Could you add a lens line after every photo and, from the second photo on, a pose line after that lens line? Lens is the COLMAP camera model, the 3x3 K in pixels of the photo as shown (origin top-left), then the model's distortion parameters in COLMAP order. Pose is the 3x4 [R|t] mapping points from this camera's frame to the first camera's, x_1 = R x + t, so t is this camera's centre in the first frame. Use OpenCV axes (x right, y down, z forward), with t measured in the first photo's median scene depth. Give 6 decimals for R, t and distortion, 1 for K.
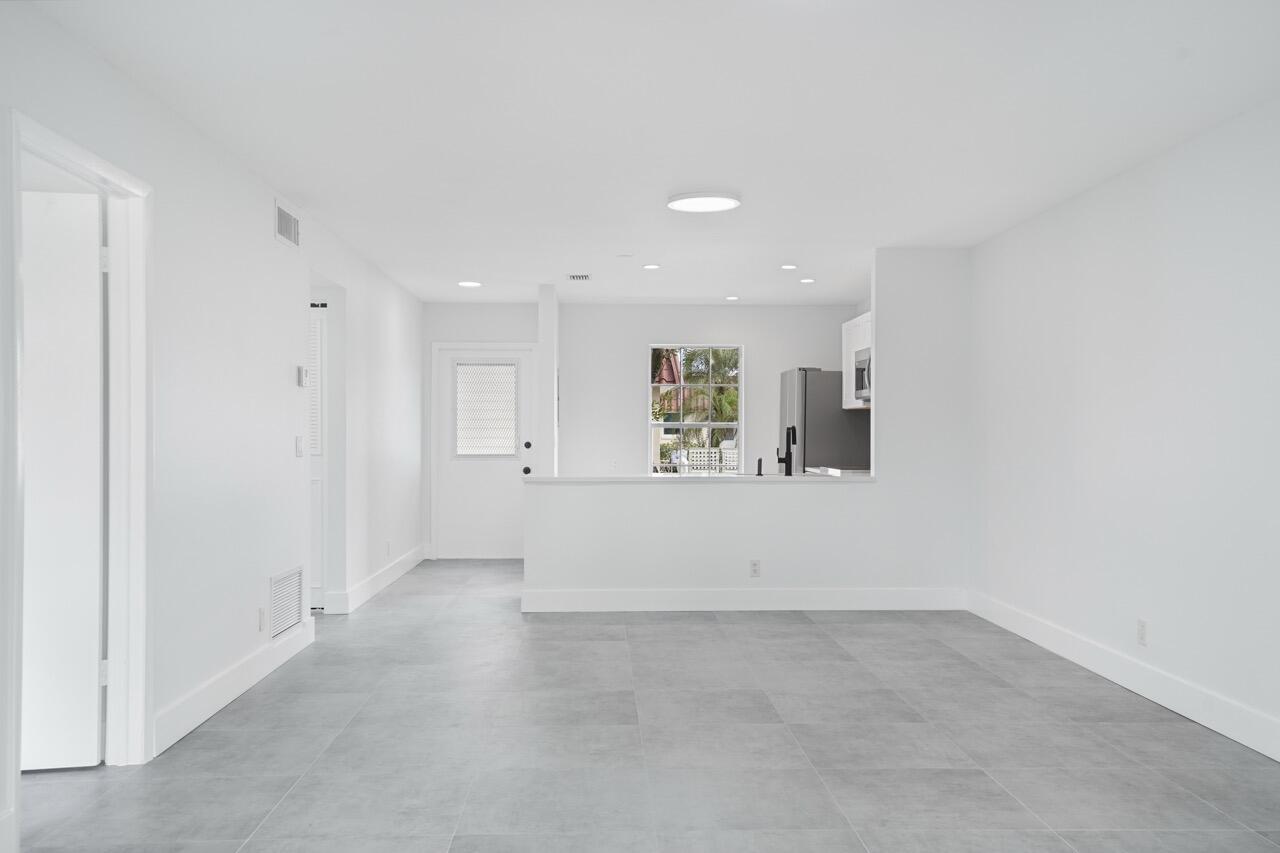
lens RADIAL K [[1110.9, 0, 640.0], [0, 1110.9, 426.5], [0, 0, 1]] dist [0.004532, 0.064938]
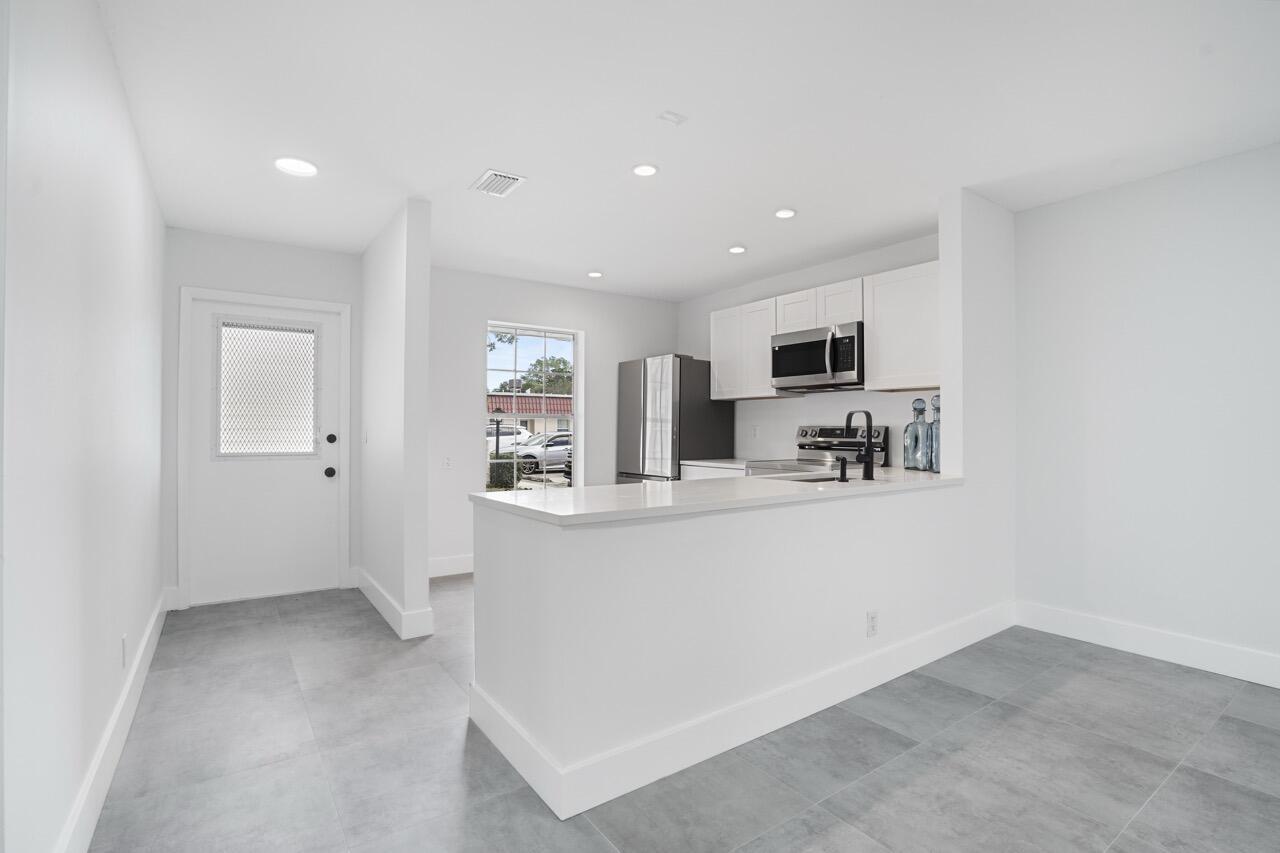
lens RADIAL K [[606.0, 0, 616.0], [0, 606.0, 430.7], [0, 0, 1]] dist [-0.001961, -0.000103]
pose [[0.852882, 0.002029, 0.522099, -0.240633], [-0.005052, 0.999978, 0.004366, 0.013292], [-0.522079, -0.006361, 0.852874, 0.861561]]
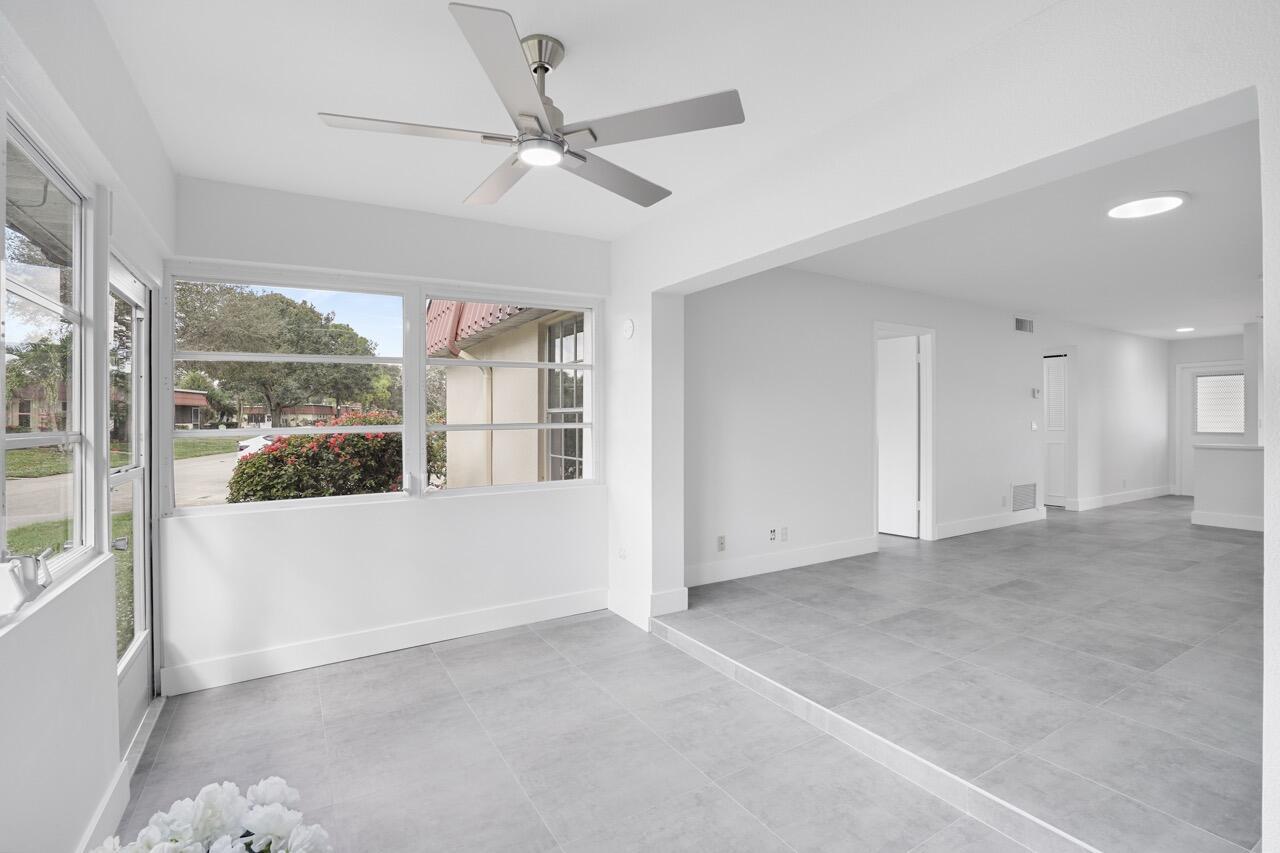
lens RADIAL K [[614.9, 0, 640.0], [0, 614.9, 426.5], [0, 0, 1]] dist [-0.002505, -0.000041]
pose [[0.508477, 0.004692, -0.861063, 0.300609], [0.010137, 0.999883, 0.011435, -0.001966], [0.861016, -0.014543, 0.508370, -0.234545]]
